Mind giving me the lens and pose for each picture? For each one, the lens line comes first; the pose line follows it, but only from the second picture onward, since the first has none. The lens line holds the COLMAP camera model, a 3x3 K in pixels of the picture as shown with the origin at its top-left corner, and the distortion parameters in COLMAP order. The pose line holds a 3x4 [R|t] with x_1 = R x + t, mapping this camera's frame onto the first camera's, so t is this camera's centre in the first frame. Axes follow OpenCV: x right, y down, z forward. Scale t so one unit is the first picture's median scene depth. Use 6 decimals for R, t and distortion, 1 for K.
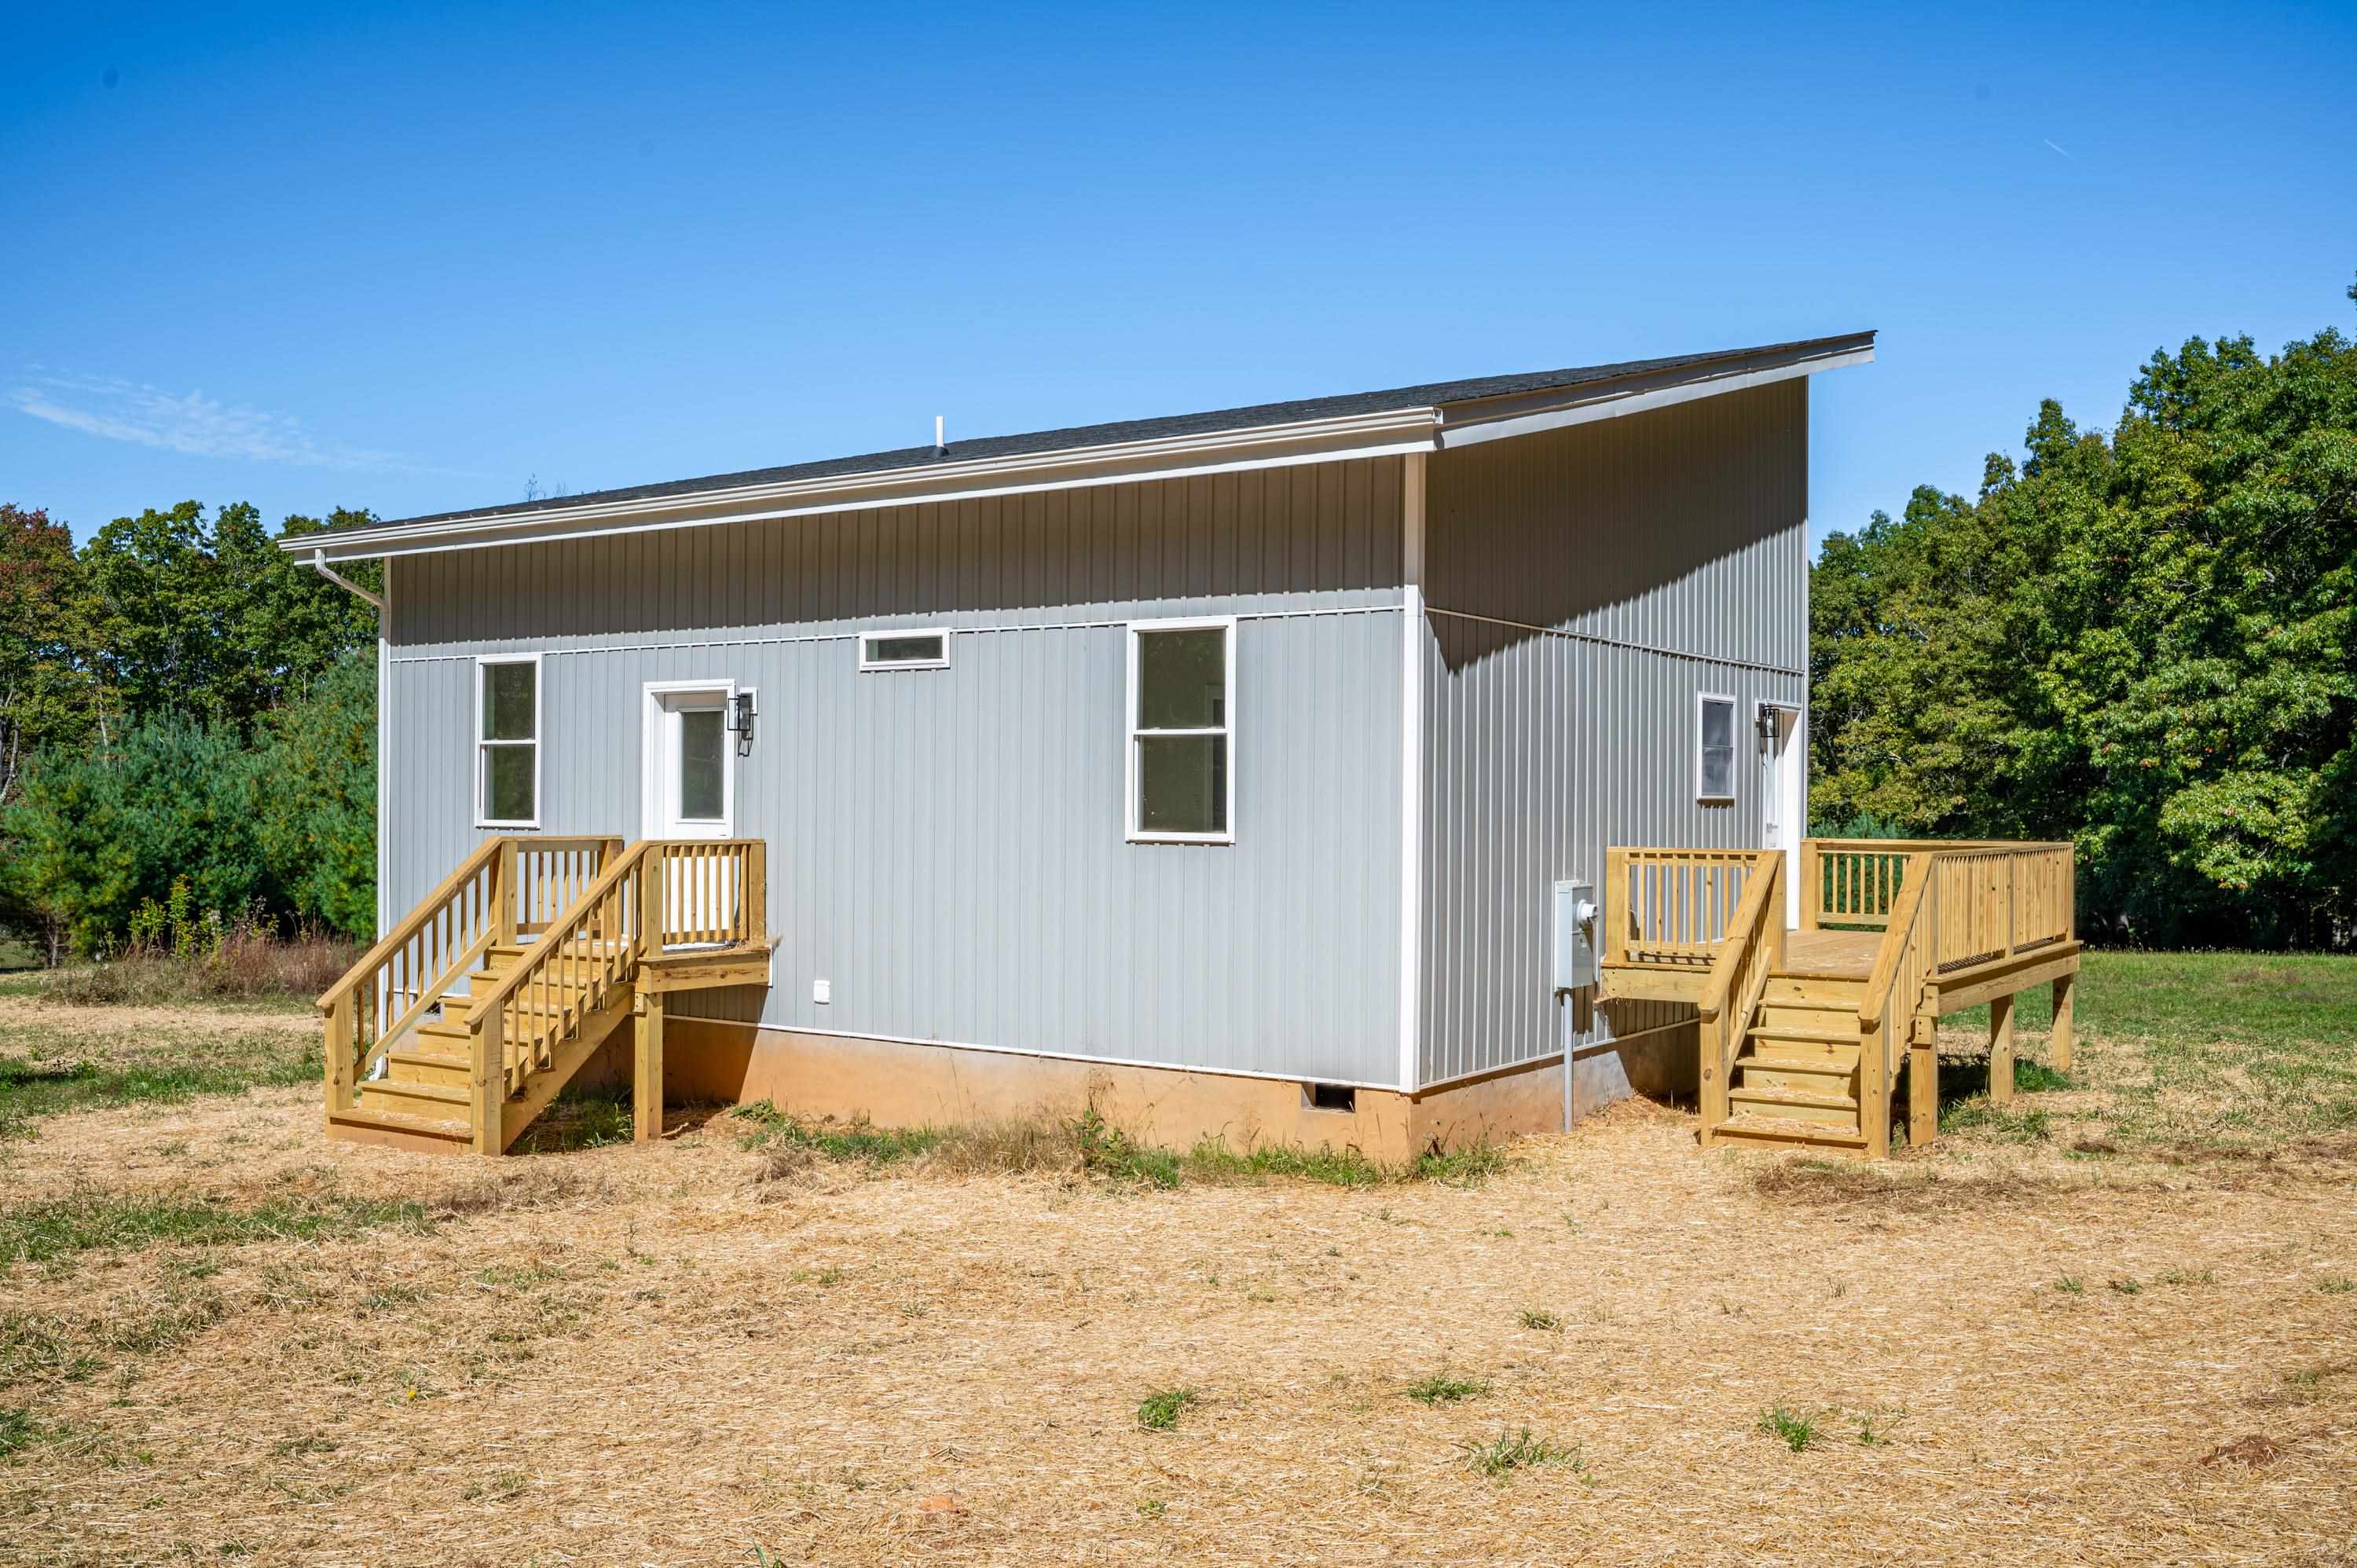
lens RADIAL K [[1995.6, 0, 1199.0], [0, 1995.6, 785.9], [0, 0, 1]] dist [-0.002984, 0.000018]
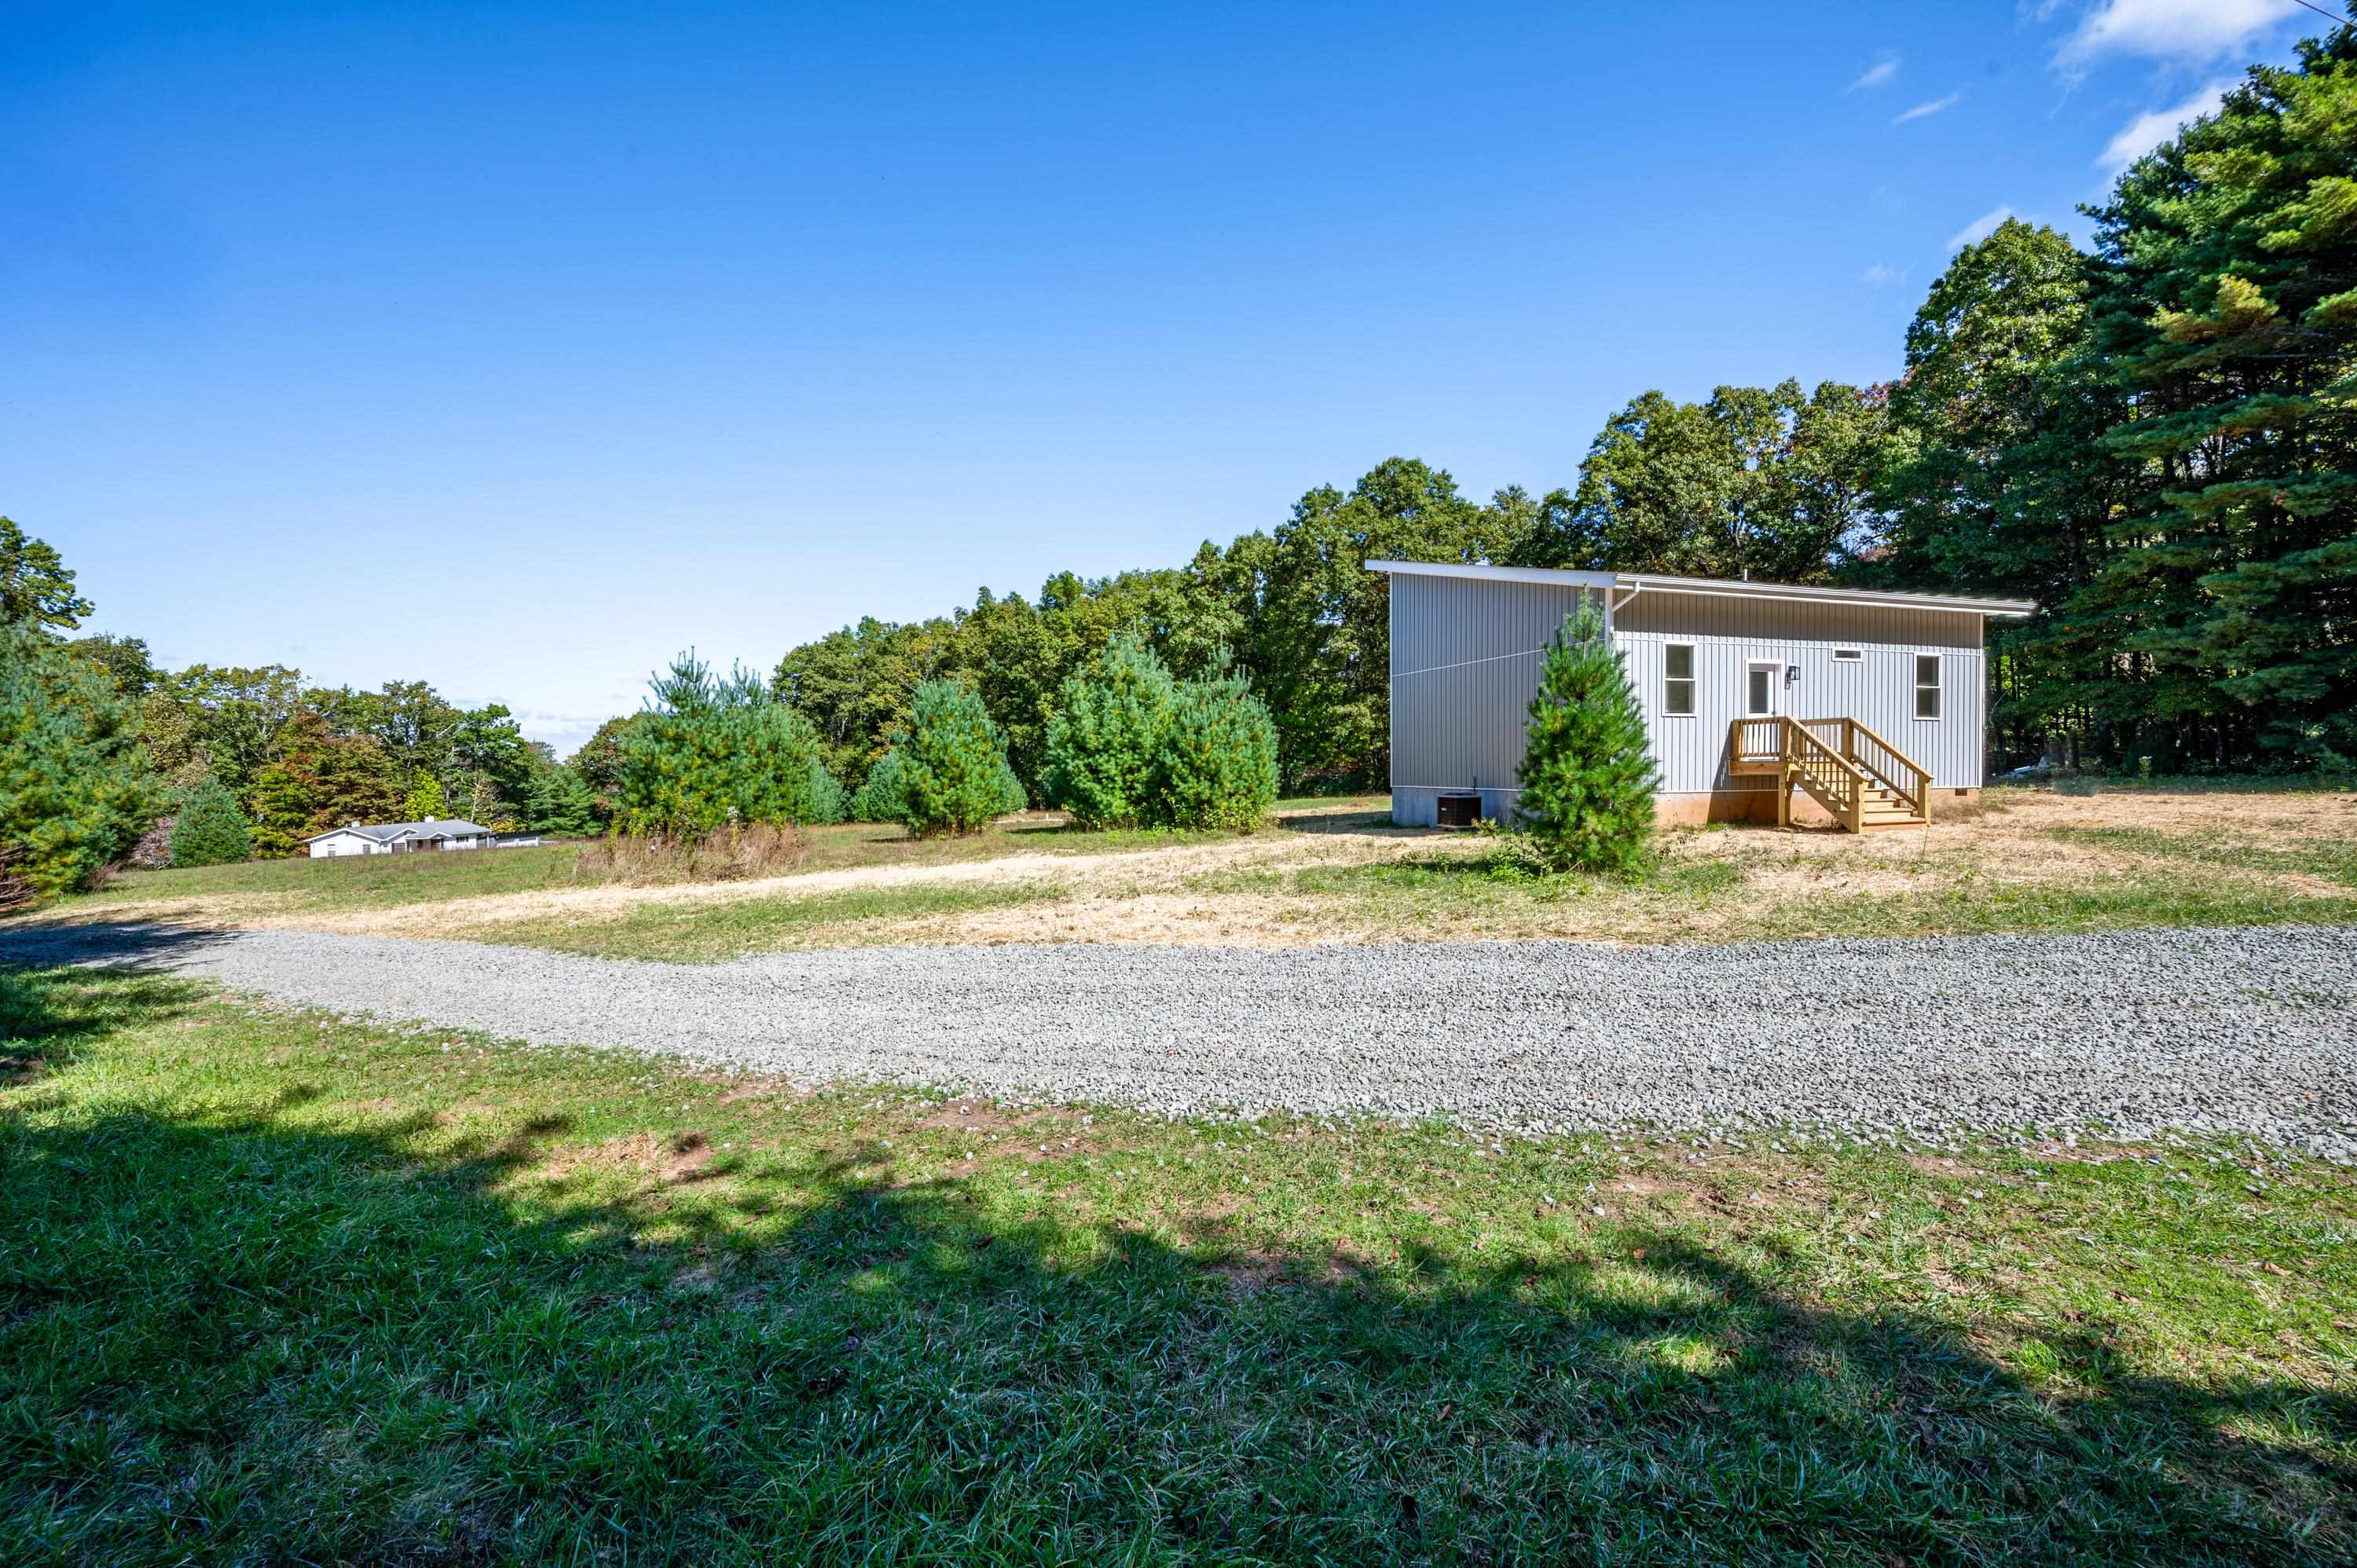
lens RADIAL K [[919.1, 0, 1174.5], [0, 919.1, 785.9], [0, 0, 1]] dist [-0.002557, 0.000383]
pose [[0.624083, -0.026862, 0.780896, -1.815593], [0.007707, 0.999572, 0.028225, 0.077958], [-0.781320, -0.011596, 0.624023, 0.935410]]
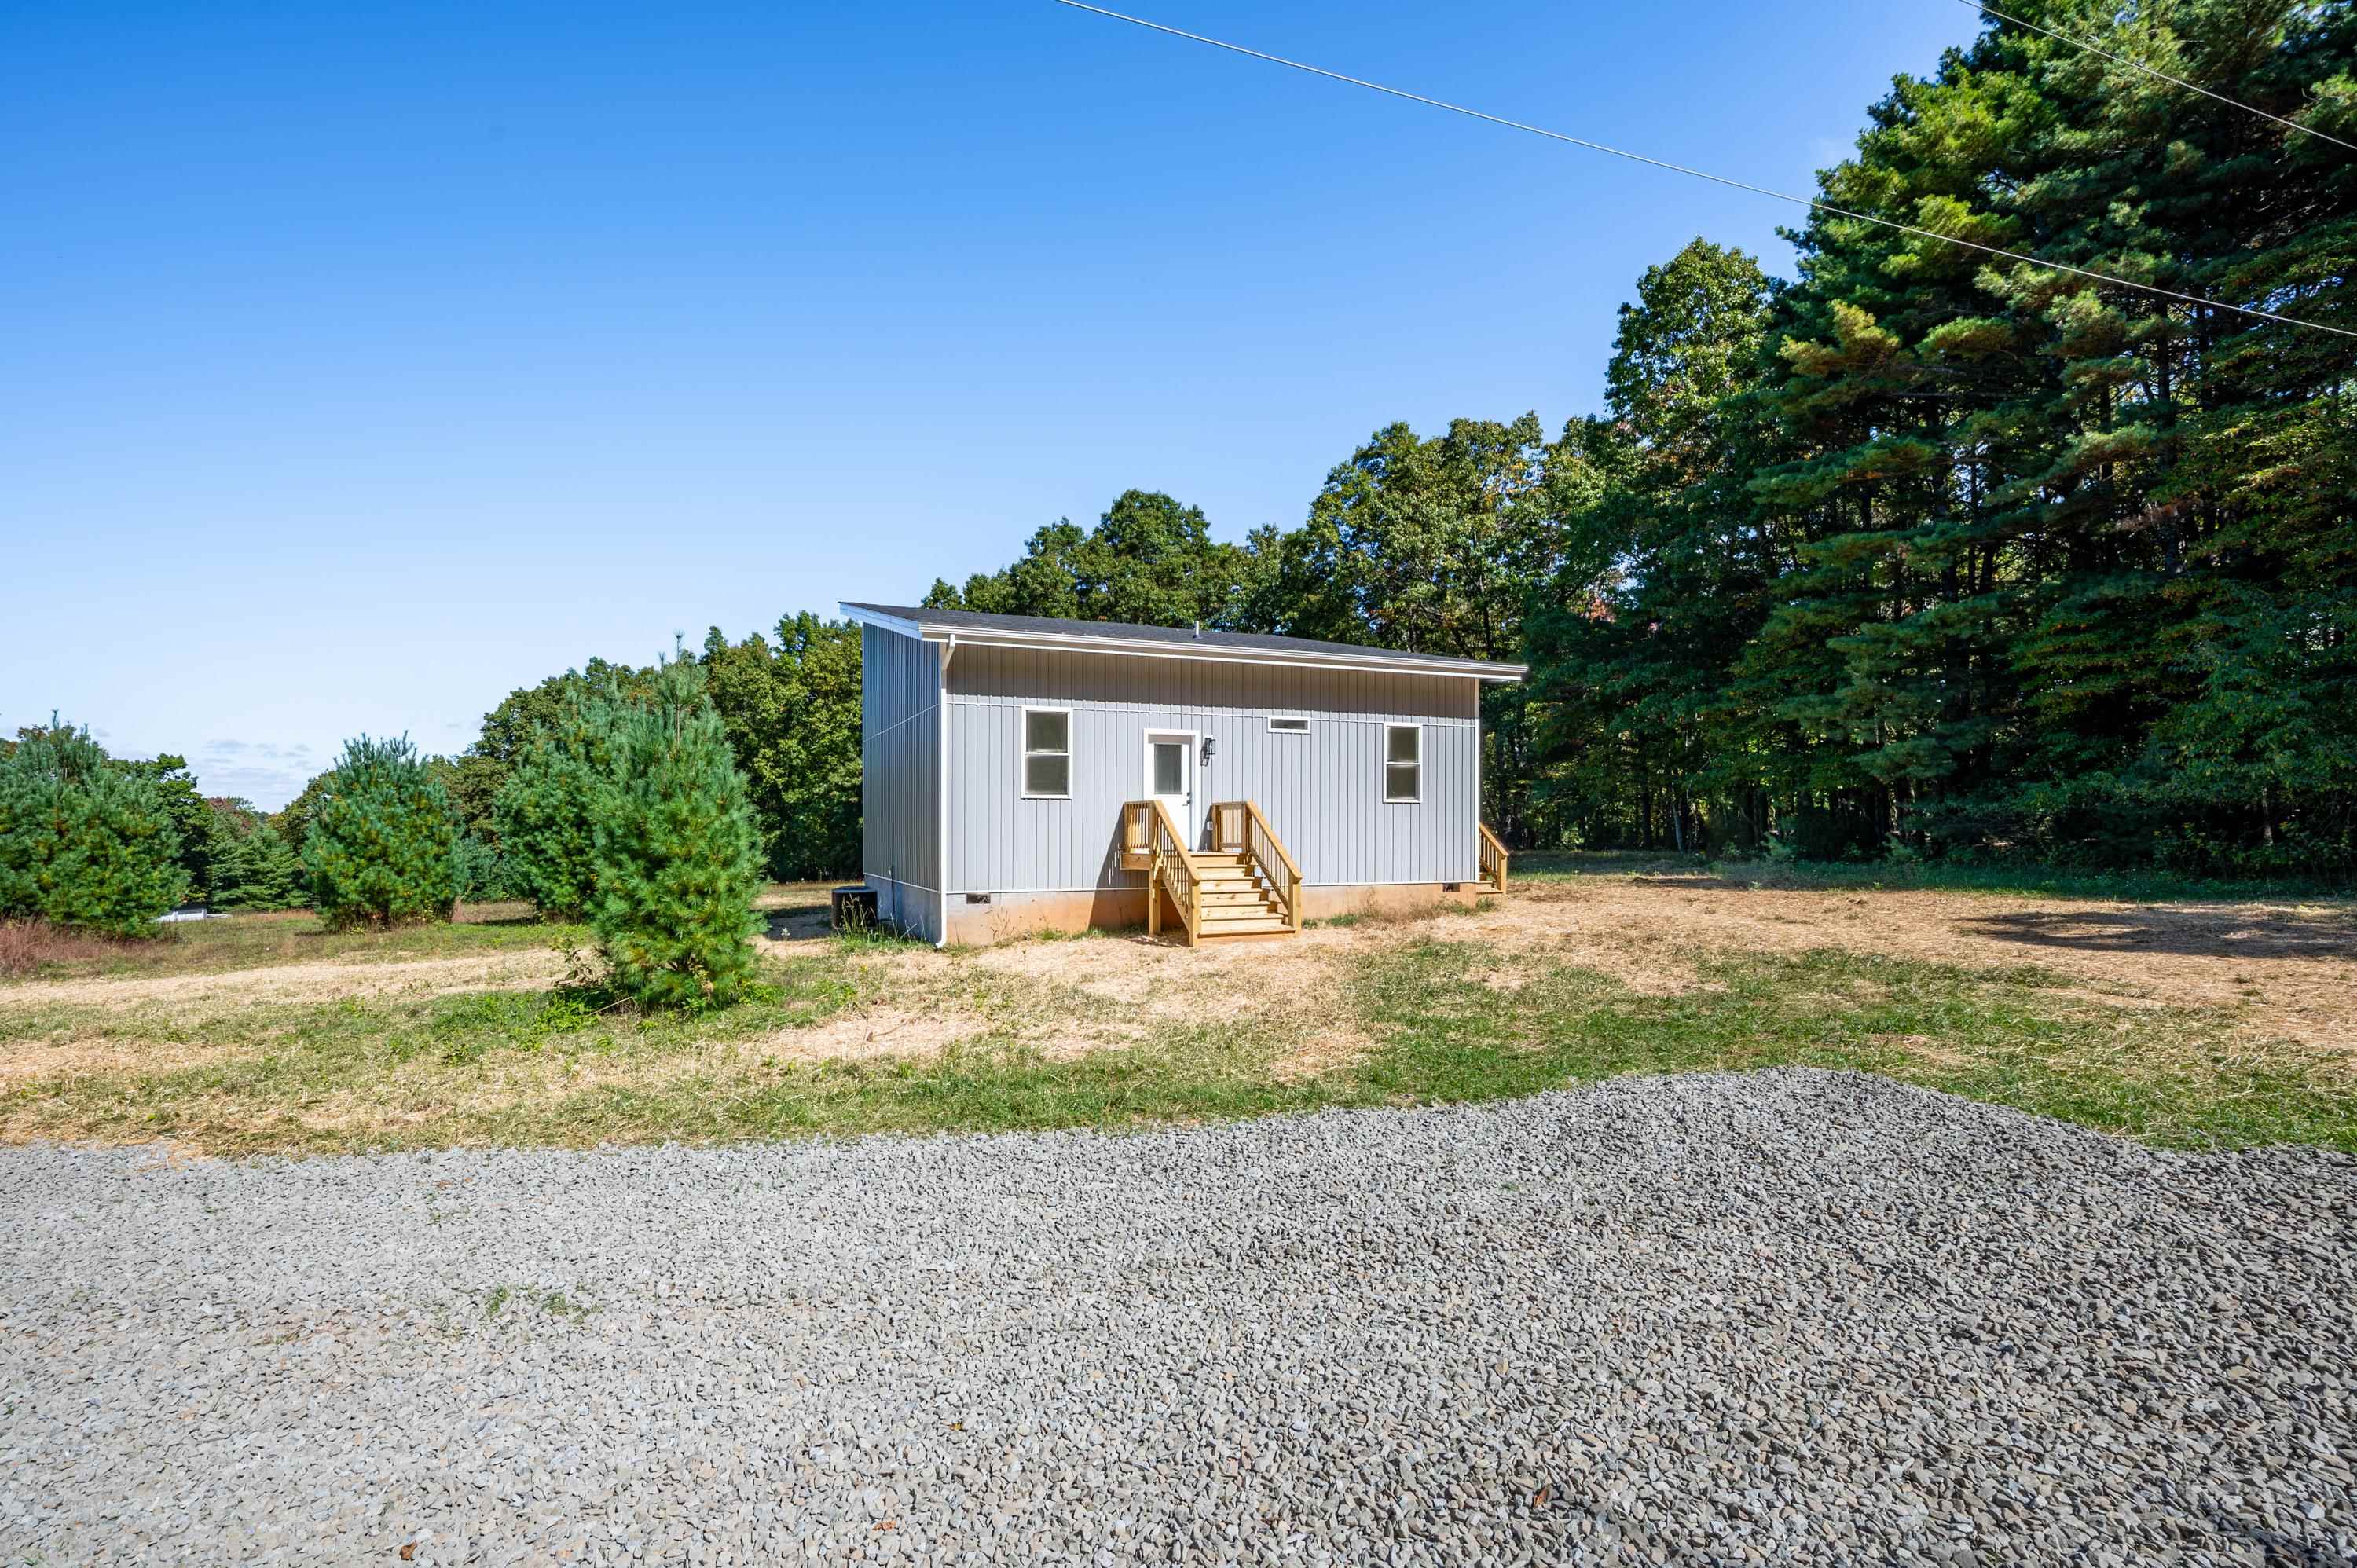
lens RADIAL K [[1015.2, 0, 1084.3], [0, 1015.2, 827.7], [0, 0, 1]] dist [0.000720, -0.001122]
pose [[0.583761, -0.005515, 0.811907, -1.303841], [0.000536, 0.999979, 0.006407, 0.049519], [-0.811926, -0.003305, 0.583751, 0.484660]]
